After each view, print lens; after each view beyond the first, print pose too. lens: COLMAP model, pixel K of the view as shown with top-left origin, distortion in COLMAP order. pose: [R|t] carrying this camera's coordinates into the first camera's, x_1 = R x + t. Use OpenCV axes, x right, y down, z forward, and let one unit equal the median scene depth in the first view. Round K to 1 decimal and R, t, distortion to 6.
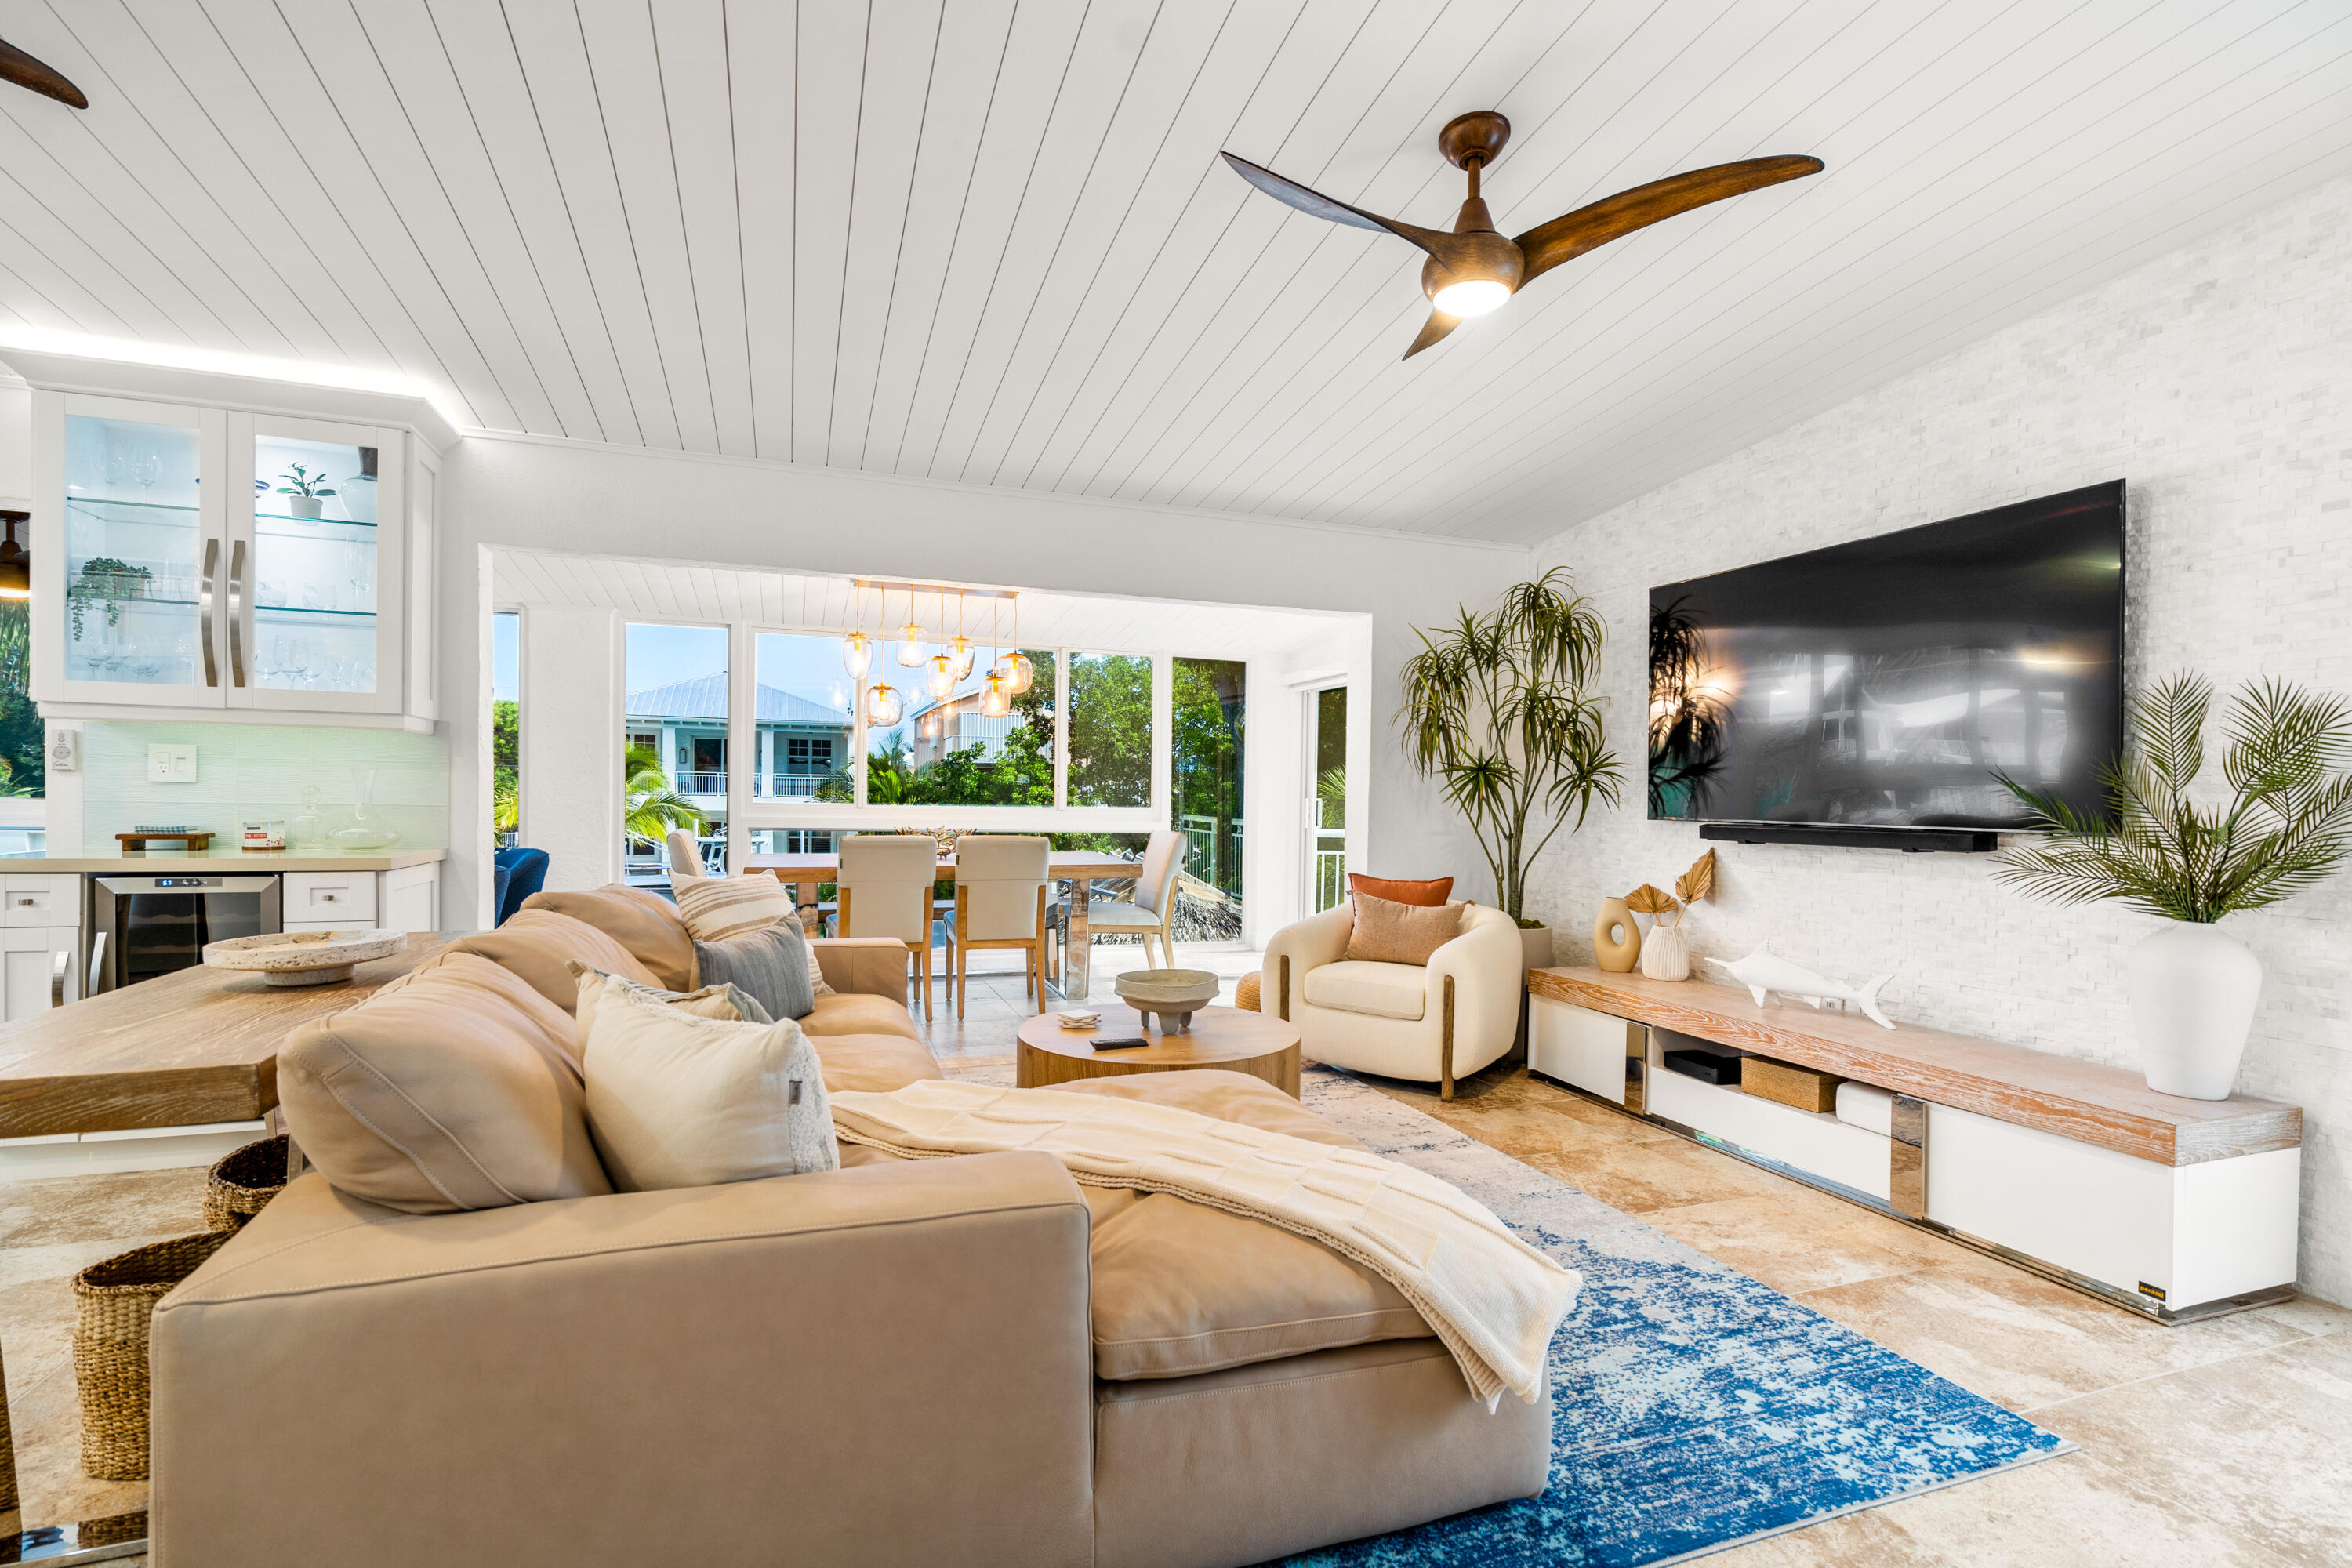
lens RADIAL K [[1069.7, 0, 1167.2], [0, 1069.7, 812.5], [0, 0, 1]] dist [0.000079, 0.000566]
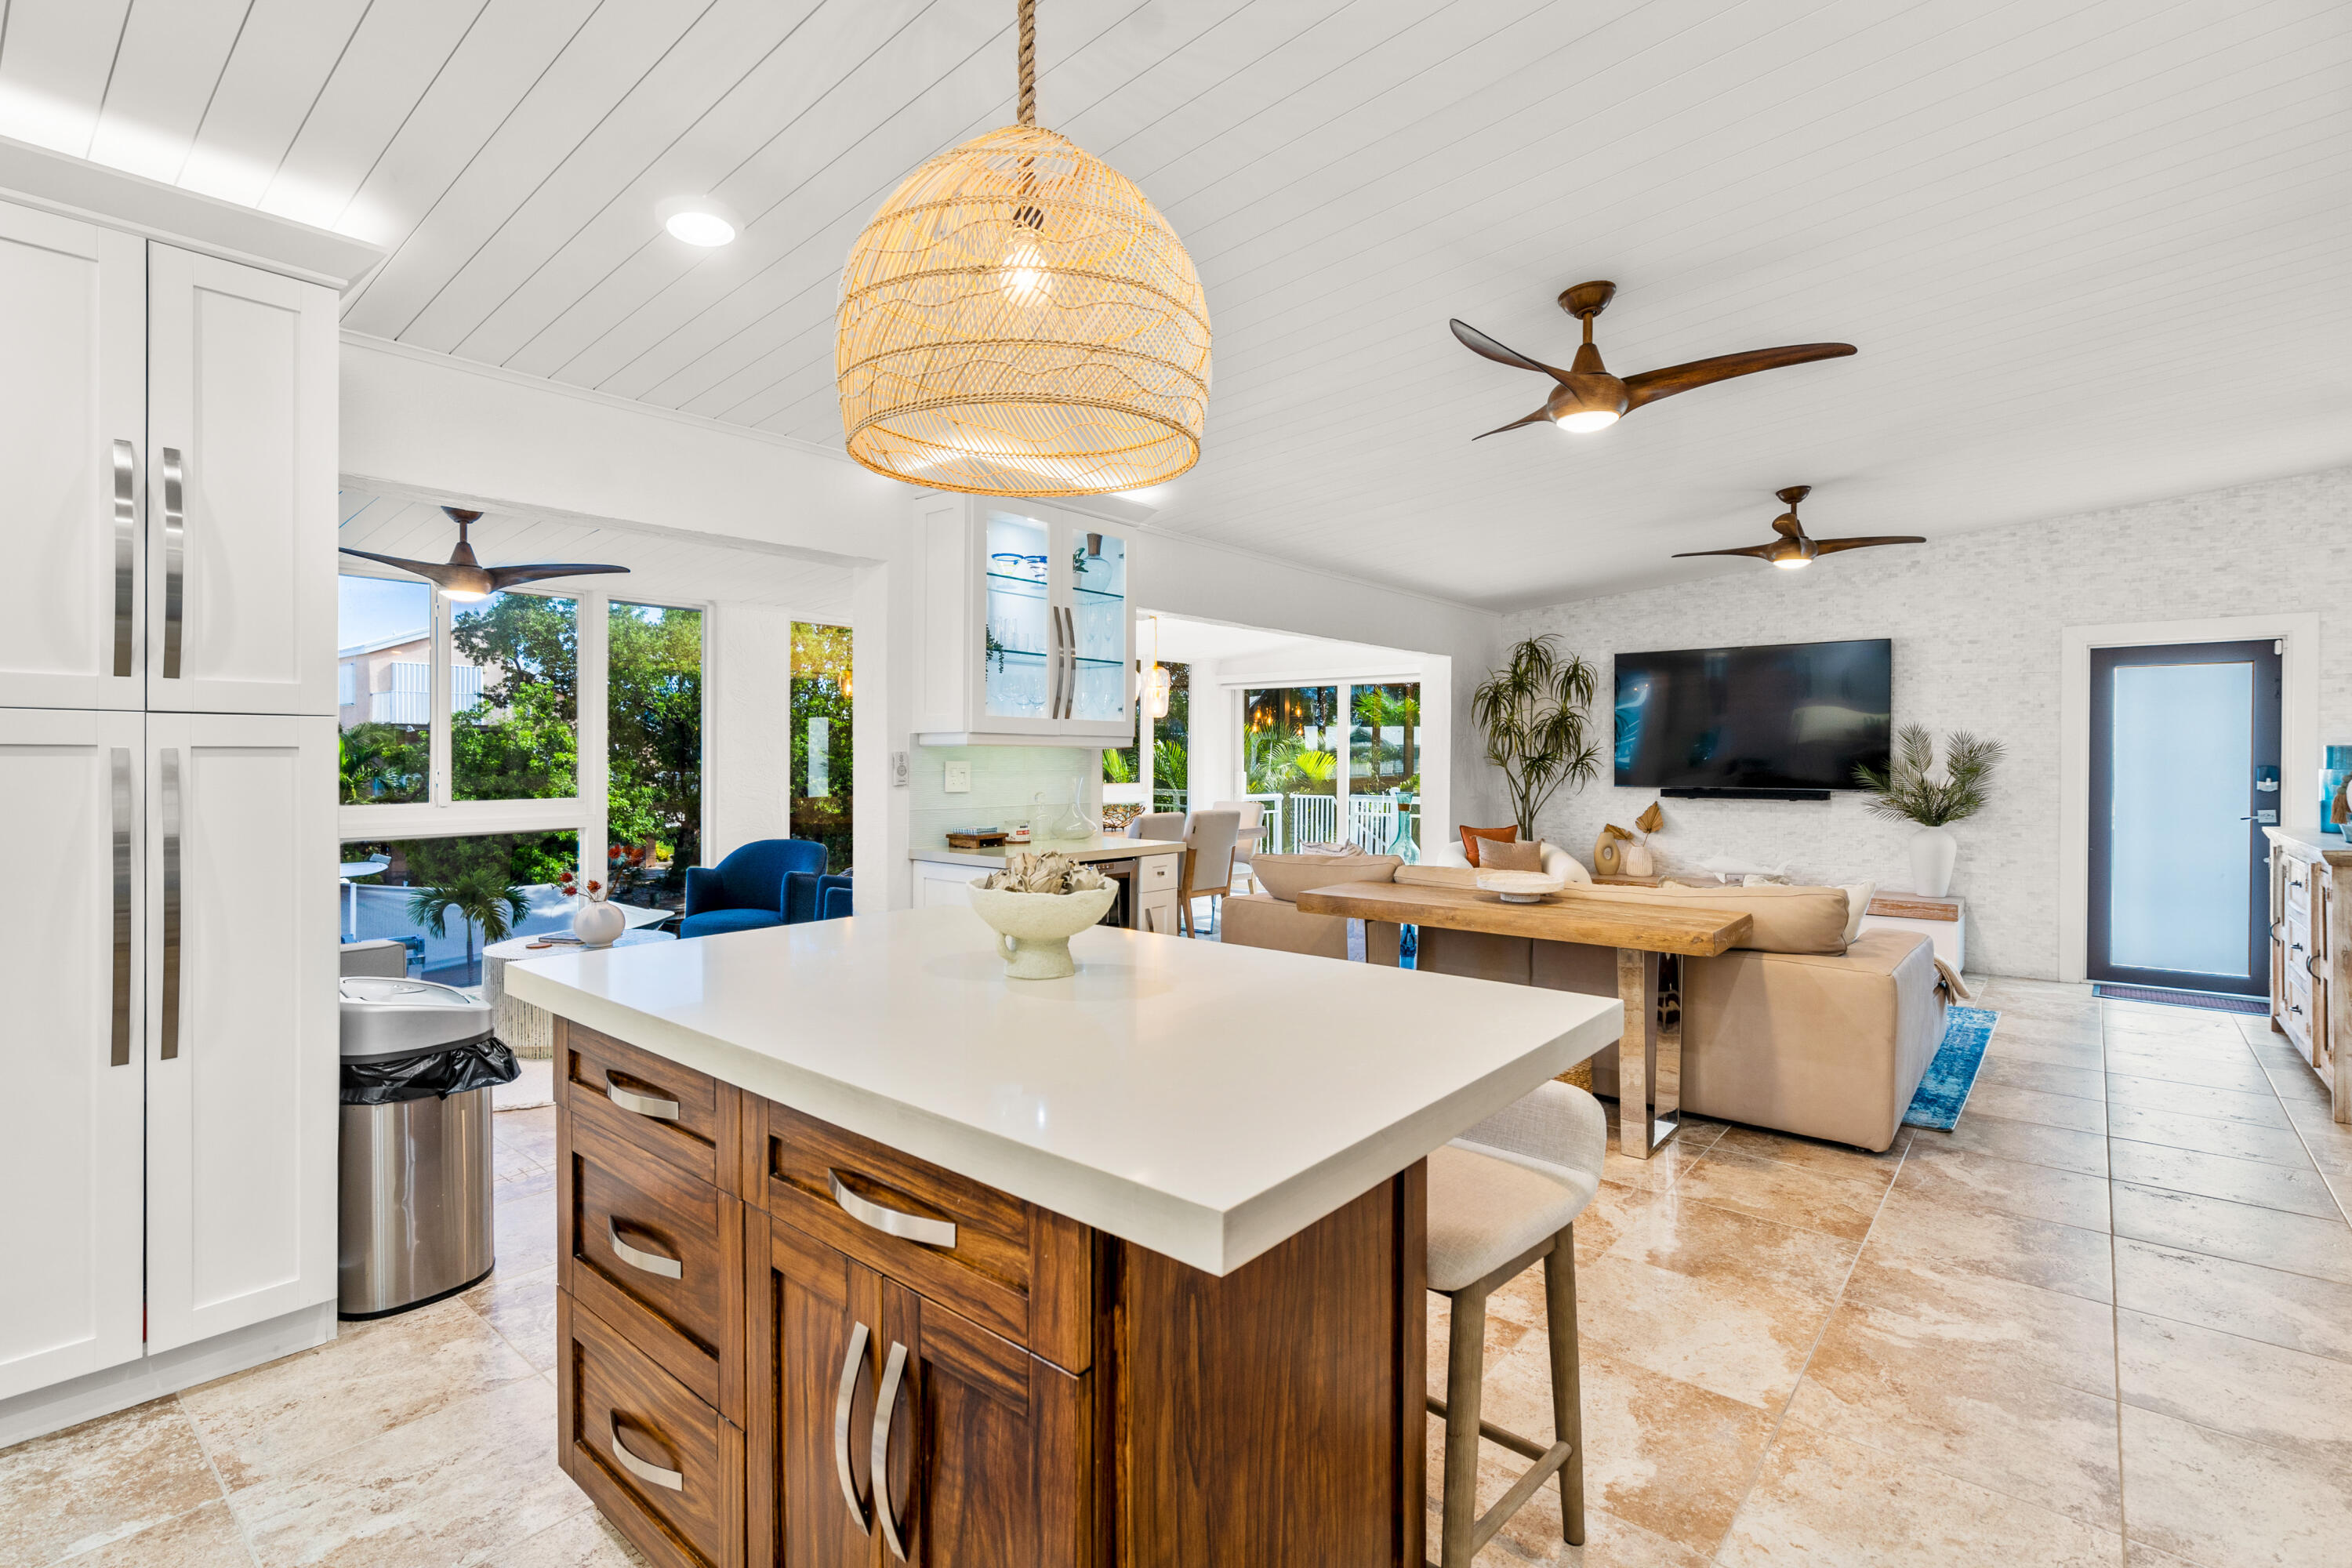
lens RADIAL K [[1091.8, 0, 1172.9], [0, 1091.8, 763.0], [0, 0, 1]] dist [0.003106, -0.000873]
pose [[0.862032, -0.016269, 0.506592, -1.474560], [0.019369, 0.999812, -0.000851, -0.060819], [-0.506483, 0.010546, 0.862185, -0.230352]]
